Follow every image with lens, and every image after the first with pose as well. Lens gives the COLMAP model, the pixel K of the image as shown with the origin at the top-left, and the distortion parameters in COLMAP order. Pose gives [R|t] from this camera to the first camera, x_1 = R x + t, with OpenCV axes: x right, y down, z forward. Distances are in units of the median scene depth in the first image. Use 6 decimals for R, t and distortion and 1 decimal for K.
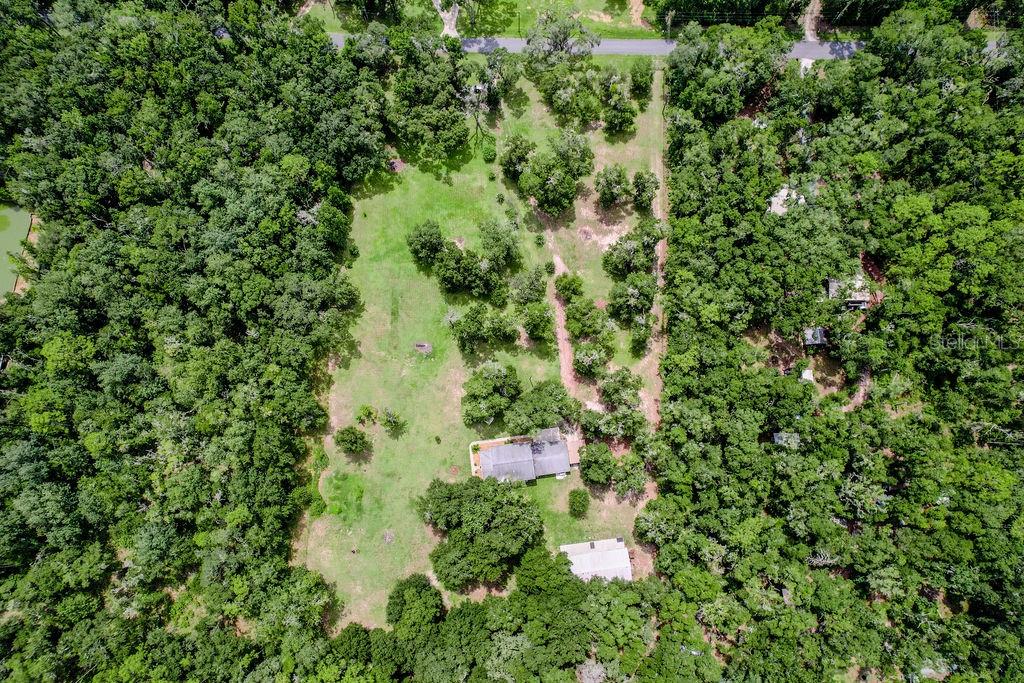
lens RADIAL K [[655.6, 0, 516.5], [0, 655.6, 355.7], [0, 0, 1]] dist [-0.072404, 0.060269]
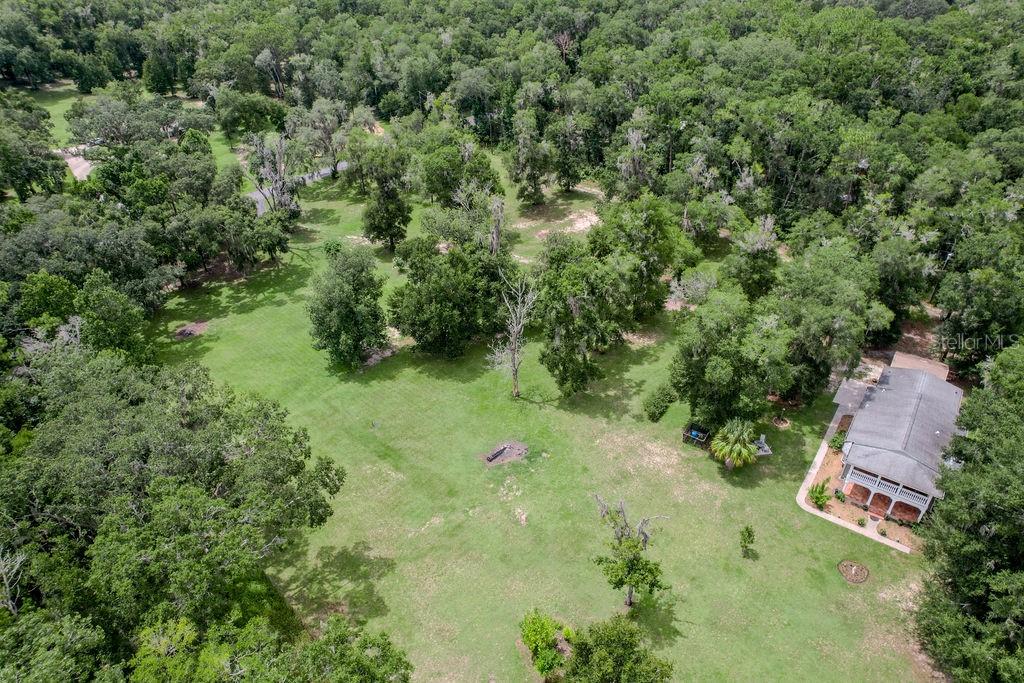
lens RADIAL K [[655.6, 0, 516.5], [0, 655.6, 355.7], [0, 0, 1]] dist [-0.072404, 0.060269]
pose [[0.682012, -0.412570, 0.603858, -0.343597], [0.719934, 0.524002, -0.455101, 0.136291], [-0.128662, 0.745123, 0.654399, 0.693933]]
